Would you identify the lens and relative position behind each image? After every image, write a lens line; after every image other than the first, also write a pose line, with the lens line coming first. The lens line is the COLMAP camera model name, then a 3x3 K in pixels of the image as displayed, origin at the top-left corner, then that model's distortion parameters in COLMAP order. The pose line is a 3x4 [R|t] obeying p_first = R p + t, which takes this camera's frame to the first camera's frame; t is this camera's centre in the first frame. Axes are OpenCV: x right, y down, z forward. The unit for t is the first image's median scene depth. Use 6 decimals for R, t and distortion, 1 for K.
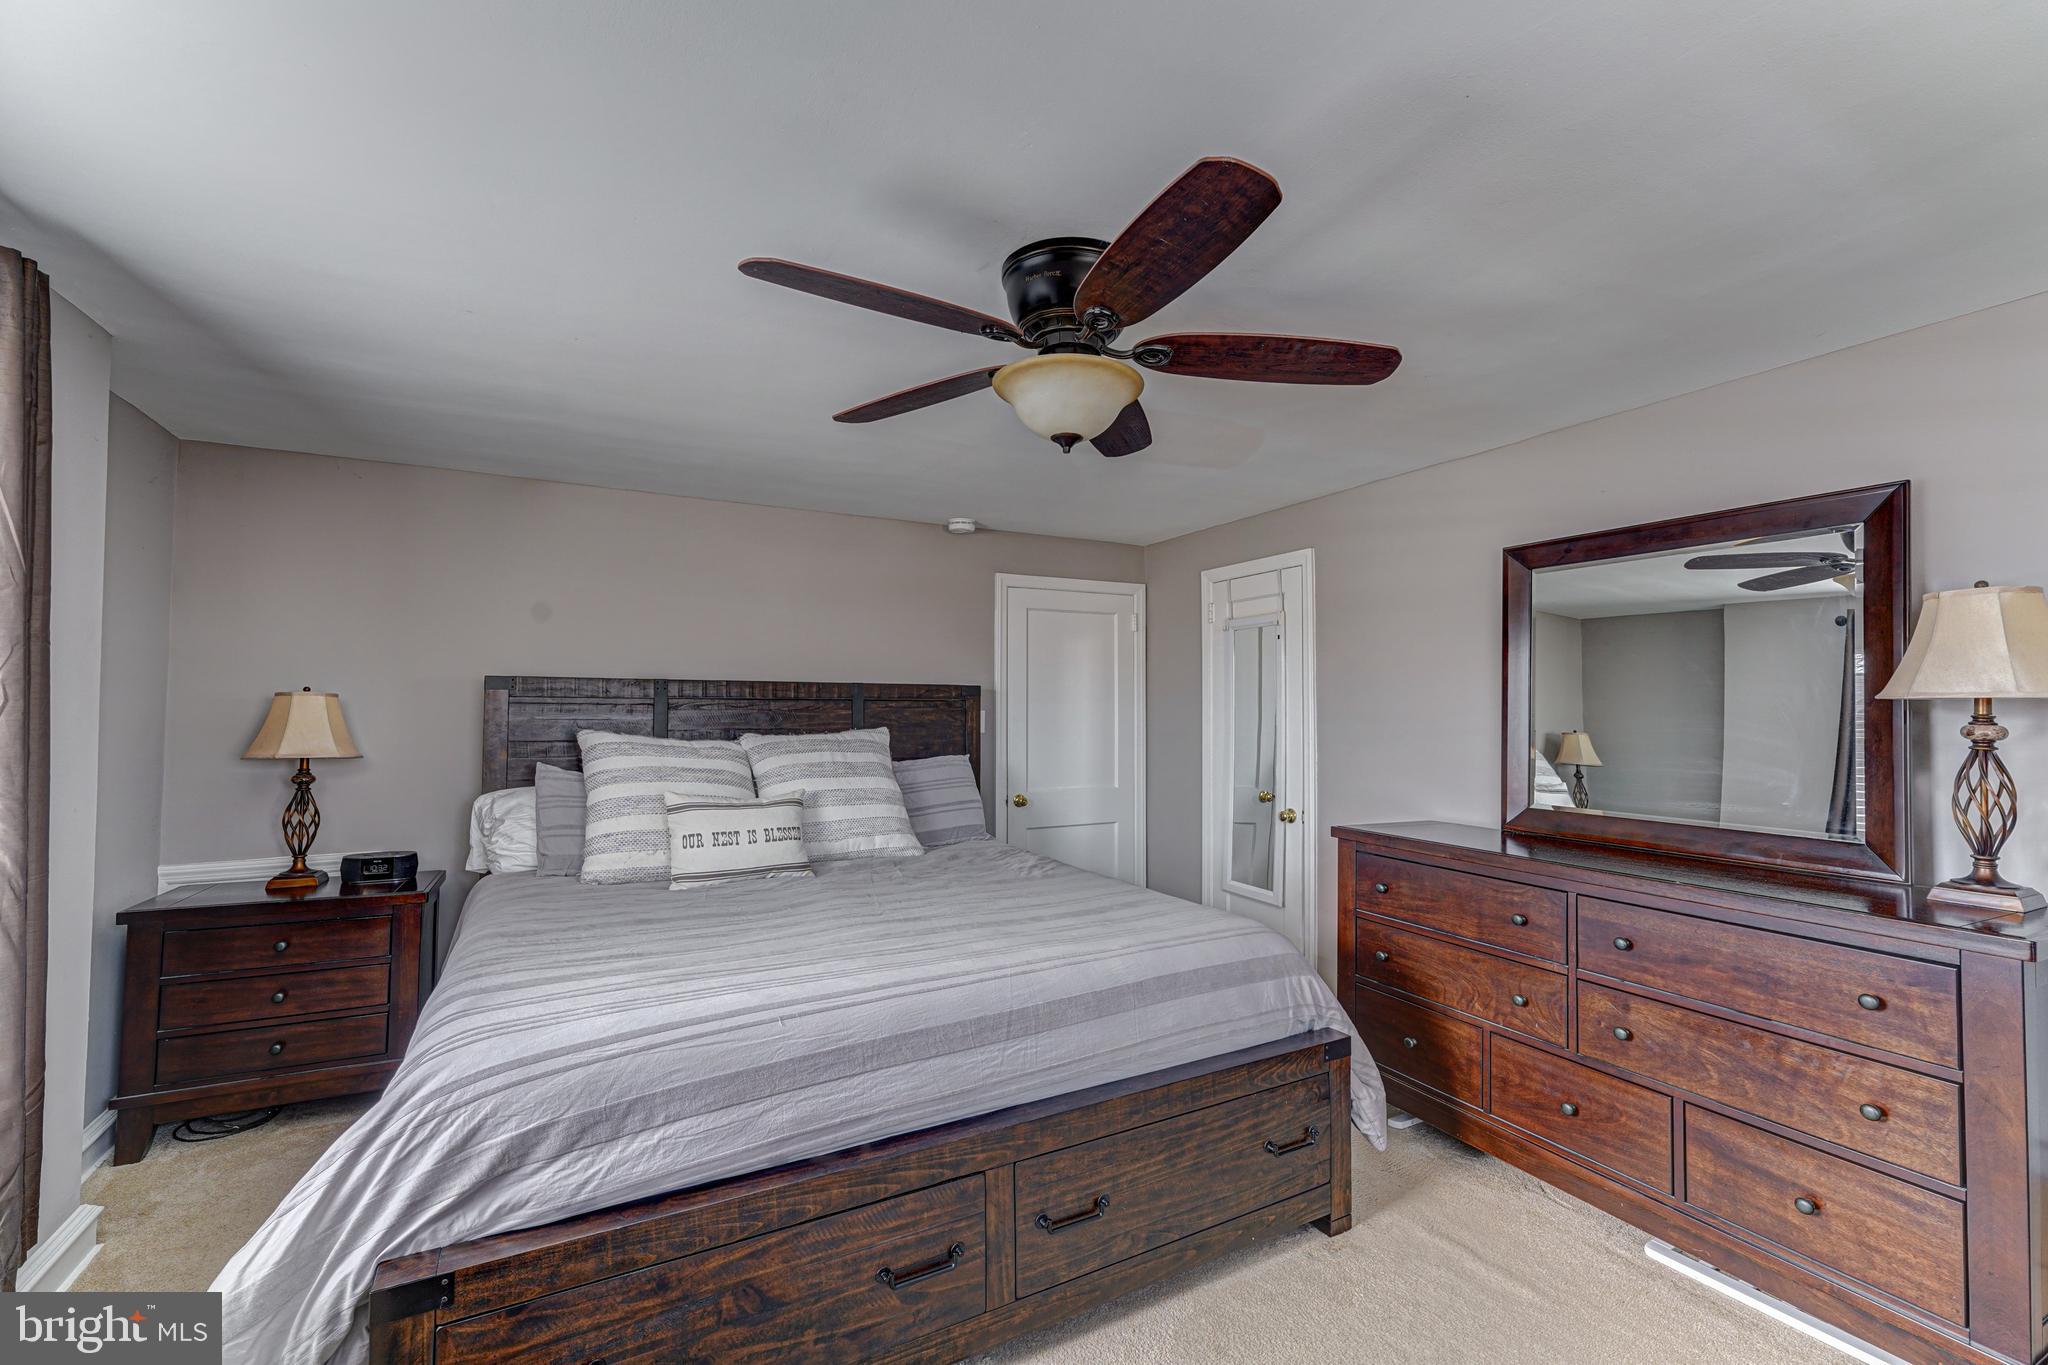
lens RADIAL K [[836.0, 0, 1017.4], [0, 836.0, 682.4], [0, 0, 1]] dist [-0.001187, 0.000121]
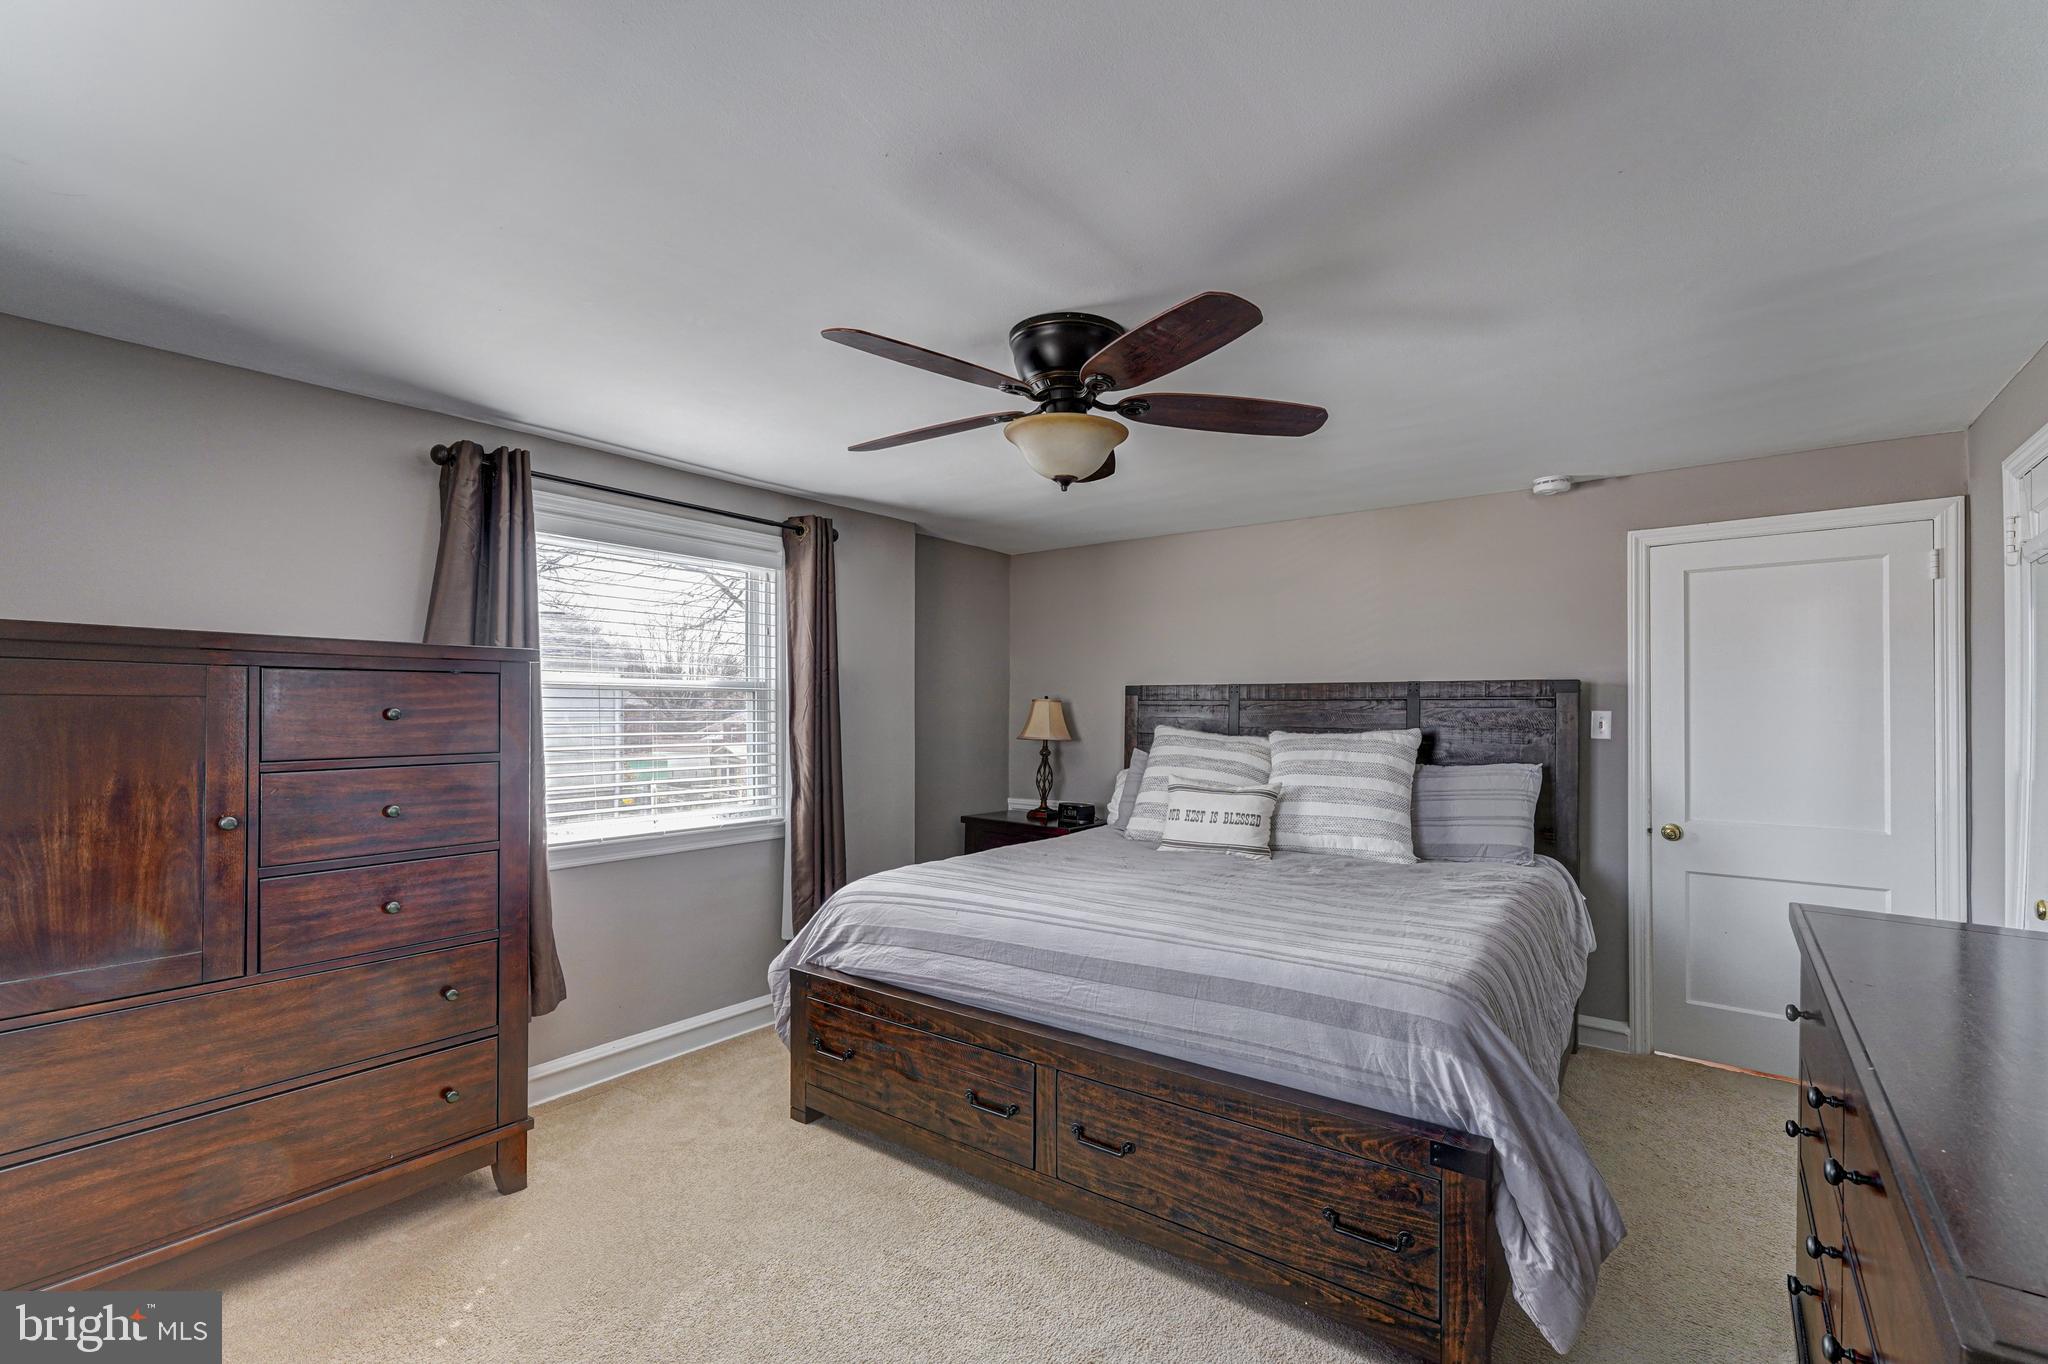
lens RADIAL K [[846.7, 0, 1019.7], [0, 846.7, 703.4], [0, 0, 1]] dist [-0.001850, 0.002027]
pose [[0.447922, -0.008670, -0.894030, 0.607960], [0.028506, 0.999583, 0.004589, 0.010591], [0.893618, -0.027541, 0.447983, 0.218239]]
